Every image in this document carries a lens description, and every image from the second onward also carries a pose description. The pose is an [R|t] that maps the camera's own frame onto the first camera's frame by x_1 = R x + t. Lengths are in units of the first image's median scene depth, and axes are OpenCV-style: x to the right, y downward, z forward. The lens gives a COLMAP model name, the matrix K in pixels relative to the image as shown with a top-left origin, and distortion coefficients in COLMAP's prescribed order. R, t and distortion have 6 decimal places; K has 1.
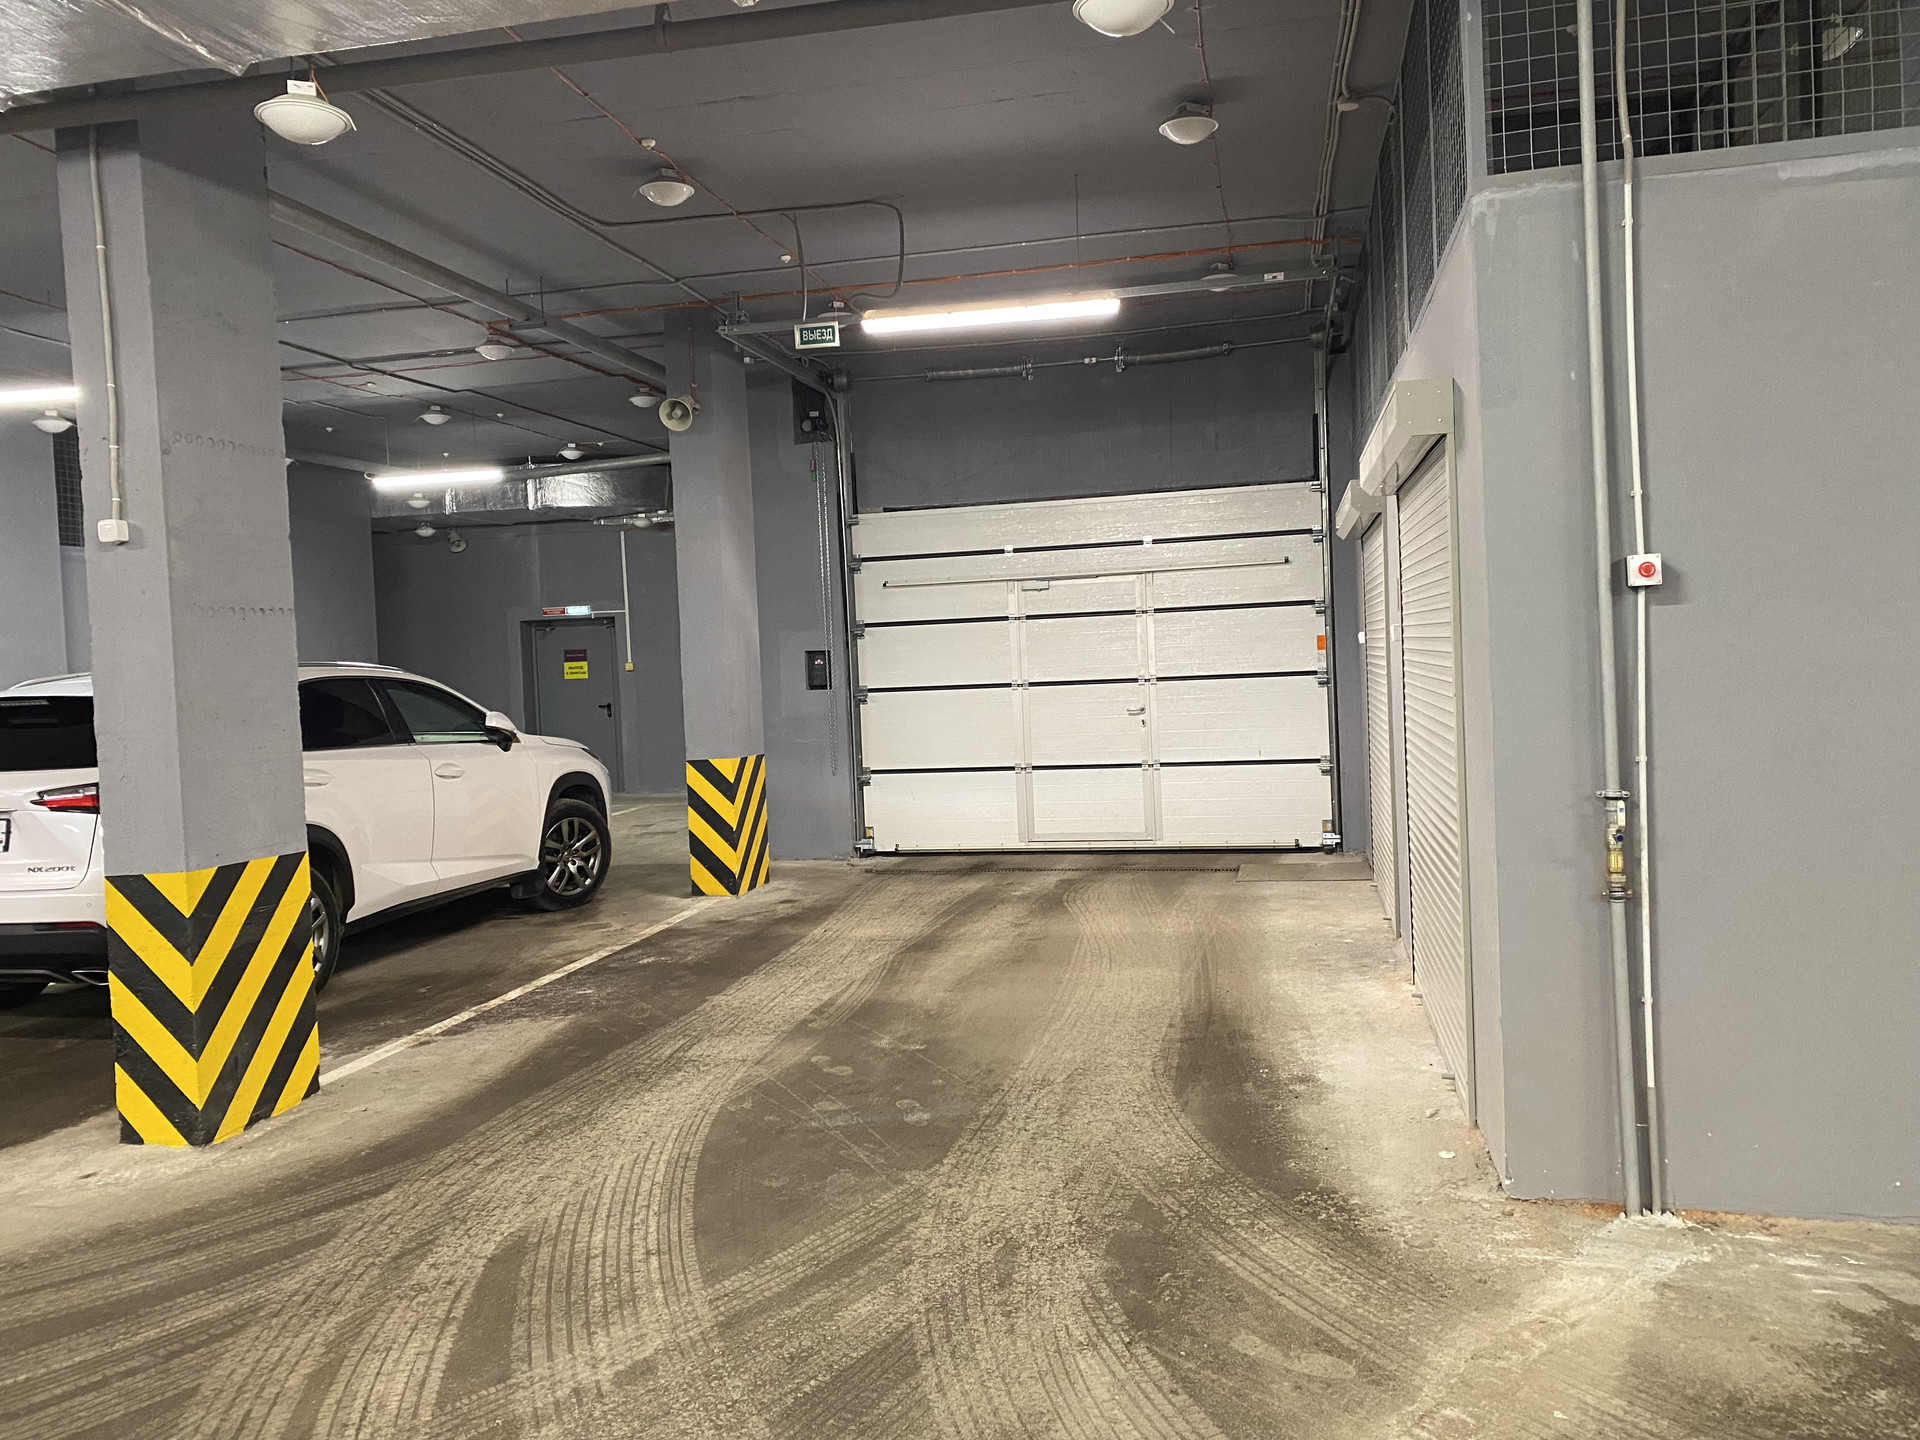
lens RADIAL K [[1517.2, 0, 960.0], [0, 1517.2, 720.0], [0, 0, 1]] dist [-0.001716, -0.003323]
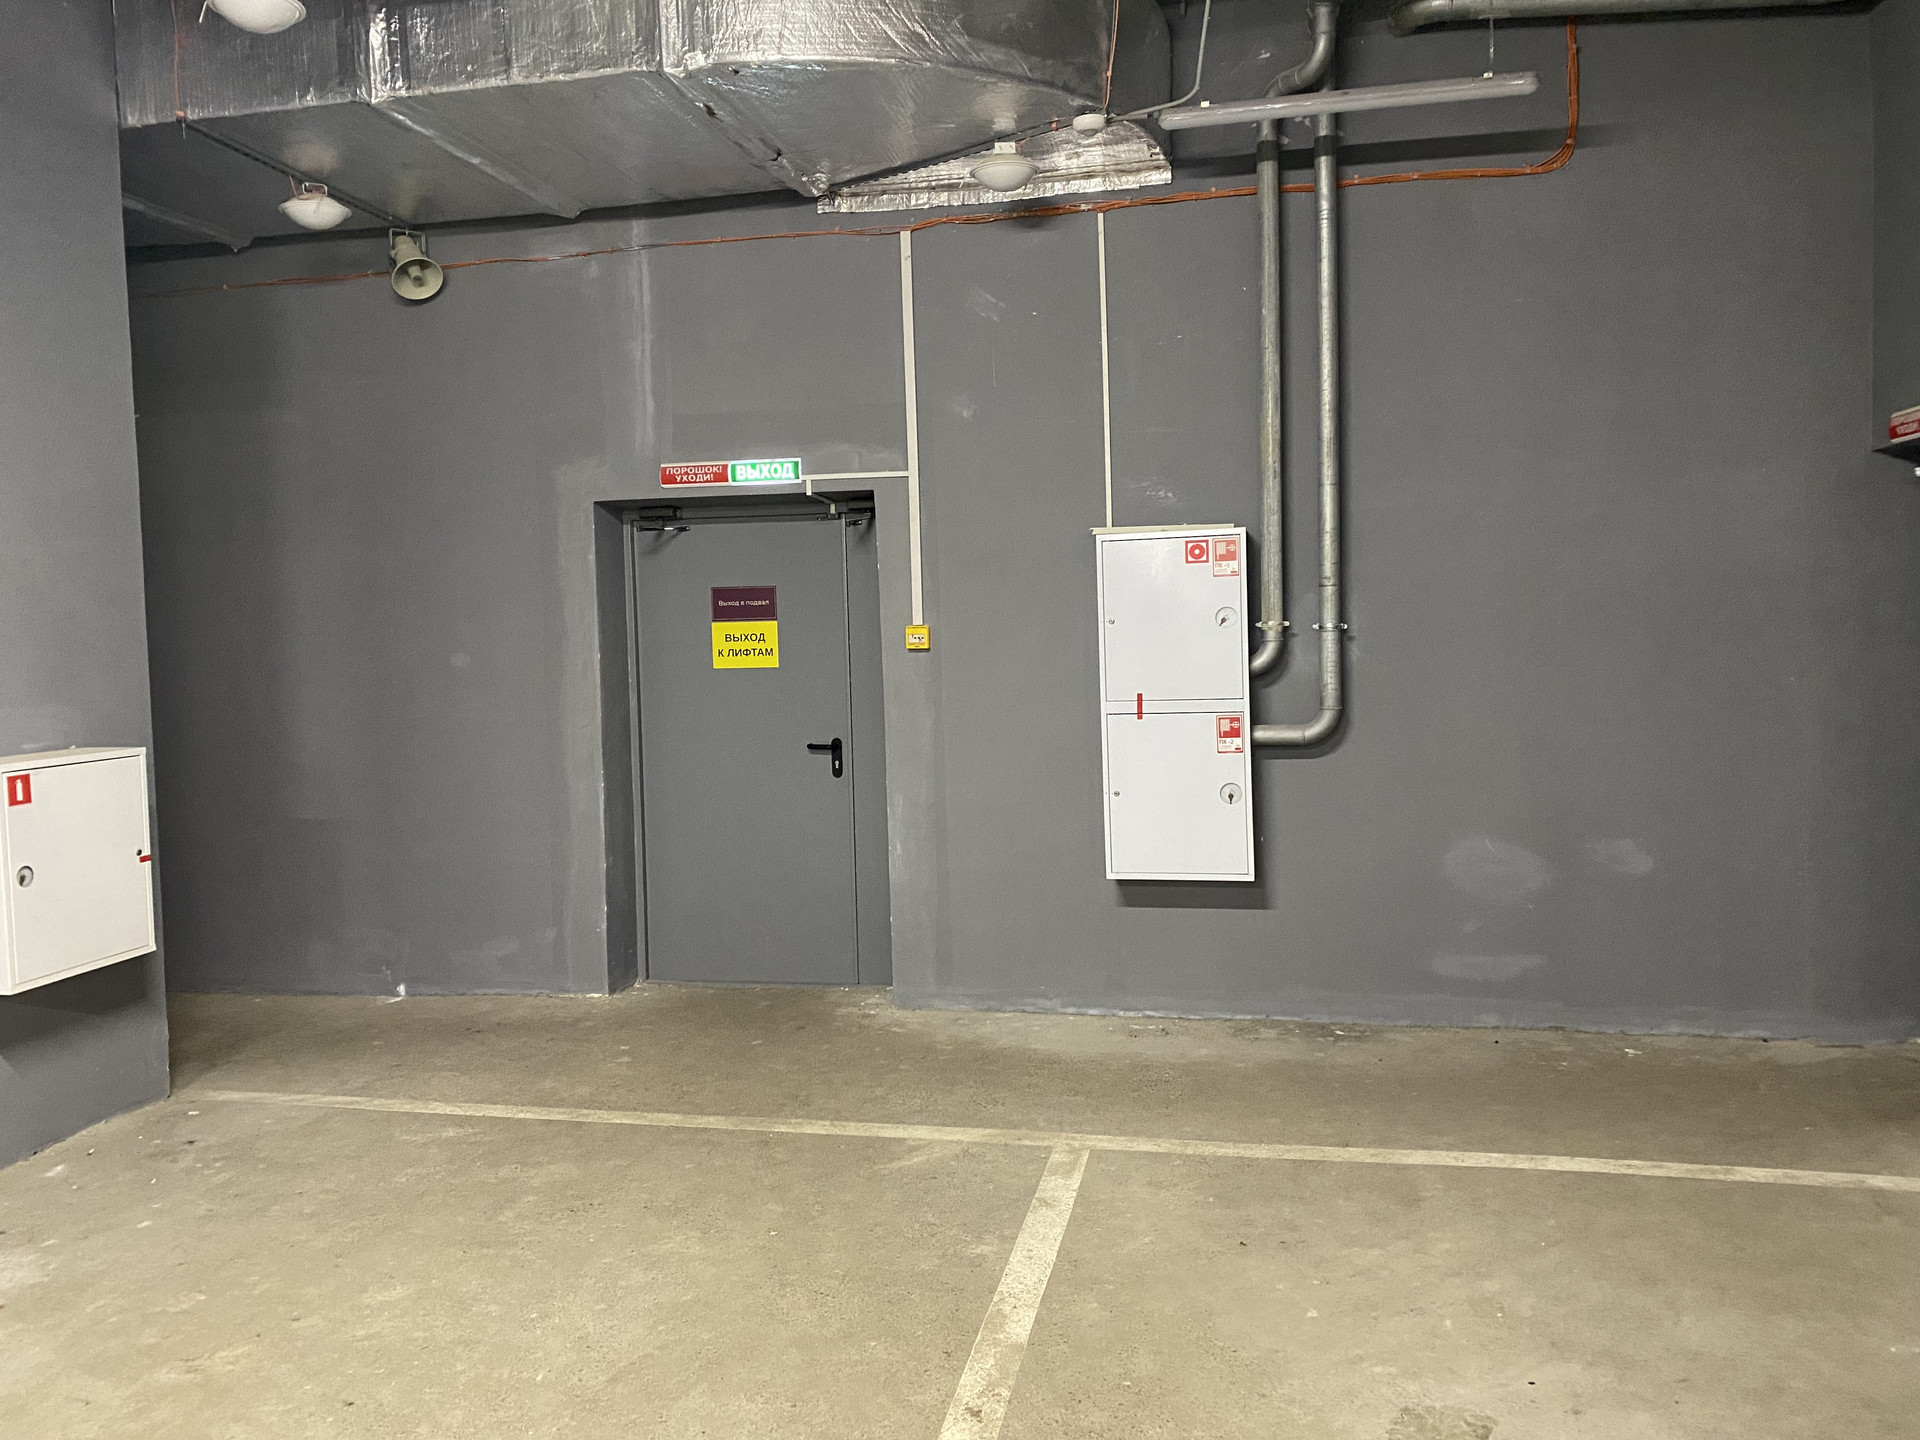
lens RADIAL K [[1517.2, 0, 960.0], [0, 1517.2, 720.0], [0, 0, 1]] dist [-0.001716, -0.003323]
pose [[0.999837, 0.016949, 0.006247, -0.207441], [-0.017044, 0.999734, 0.015522, -0.021831], [-0.005982, -0.015626, 0.999860, 0.650914]]
